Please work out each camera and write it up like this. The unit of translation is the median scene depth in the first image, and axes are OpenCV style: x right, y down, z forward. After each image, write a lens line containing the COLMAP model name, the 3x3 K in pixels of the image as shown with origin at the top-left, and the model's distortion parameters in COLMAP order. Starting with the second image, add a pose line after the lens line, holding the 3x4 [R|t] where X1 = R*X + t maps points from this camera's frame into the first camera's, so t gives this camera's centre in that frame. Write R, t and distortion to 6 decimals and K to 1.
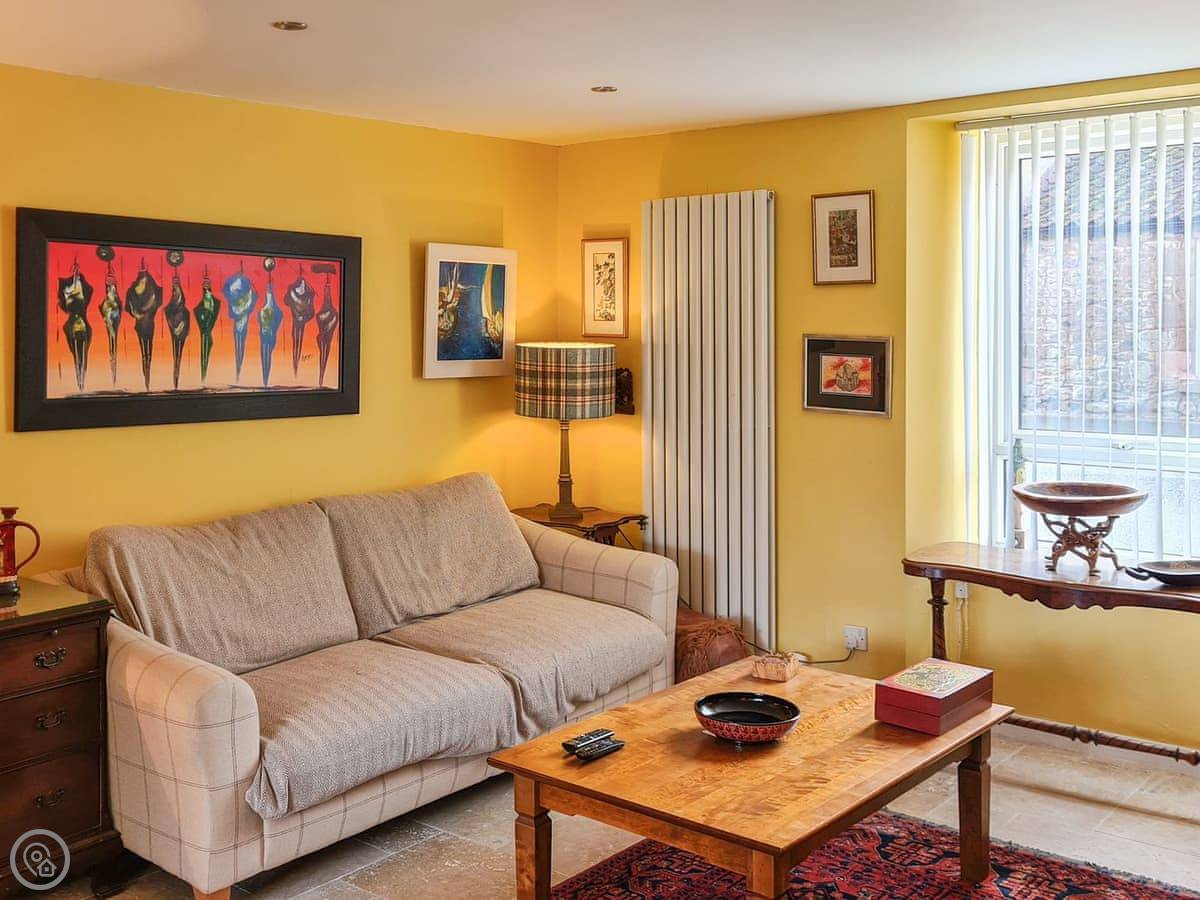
lens RADIAL K [[1260.4, 0, 600.0], [0, 1260.4, 450.0], [0, 0, 1]] dist [0.013435, 0.030921]
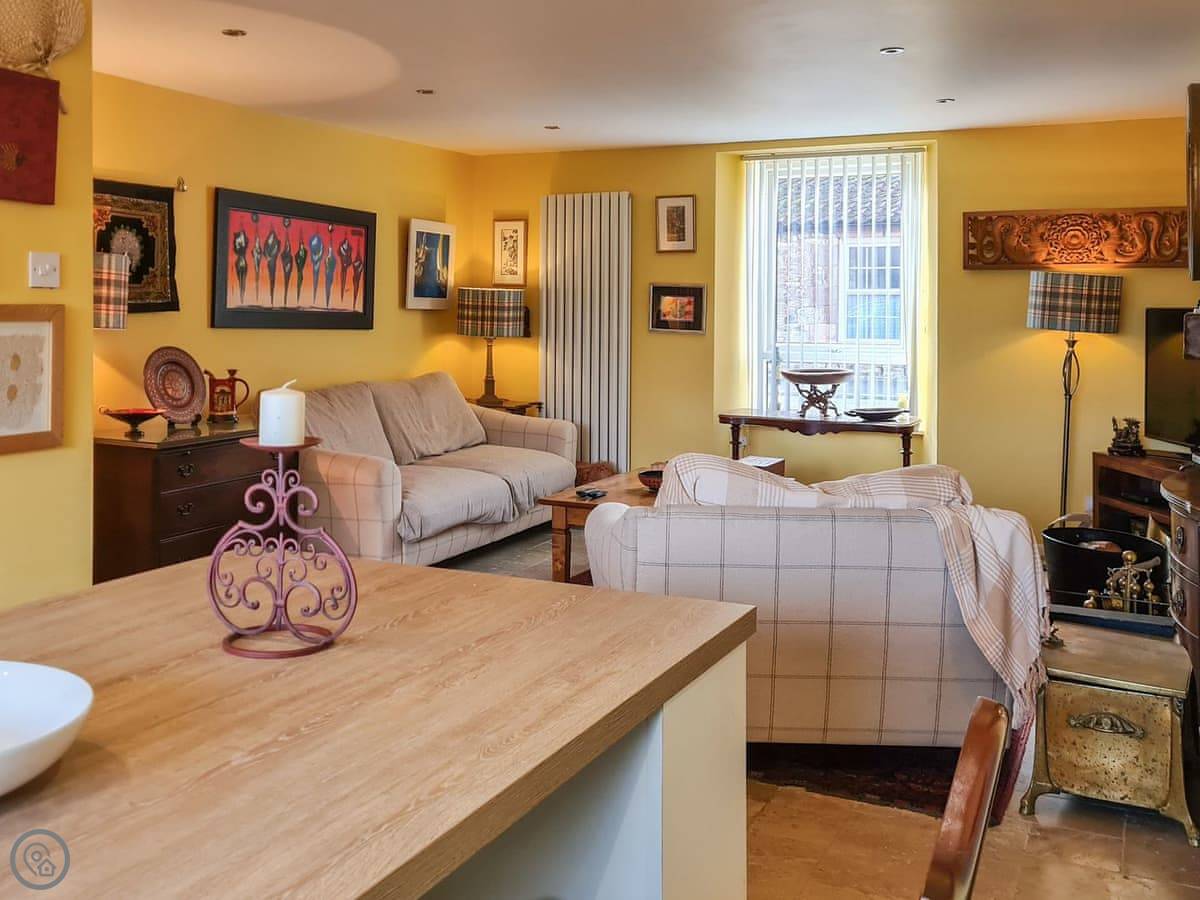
lens RADIAL K [[1151.4, 0, 600.0], [0, 1151.4, 450.0], [0, 0, 1]] dist [0.015876, -0.001171]
pose [[0.970672, -0.017603, 0.239763, -0.281980], [0.012115, 0.999630, 0.024343, 0.093009], [-0.240103, -0.020724, 0.970526, -0.454321]]
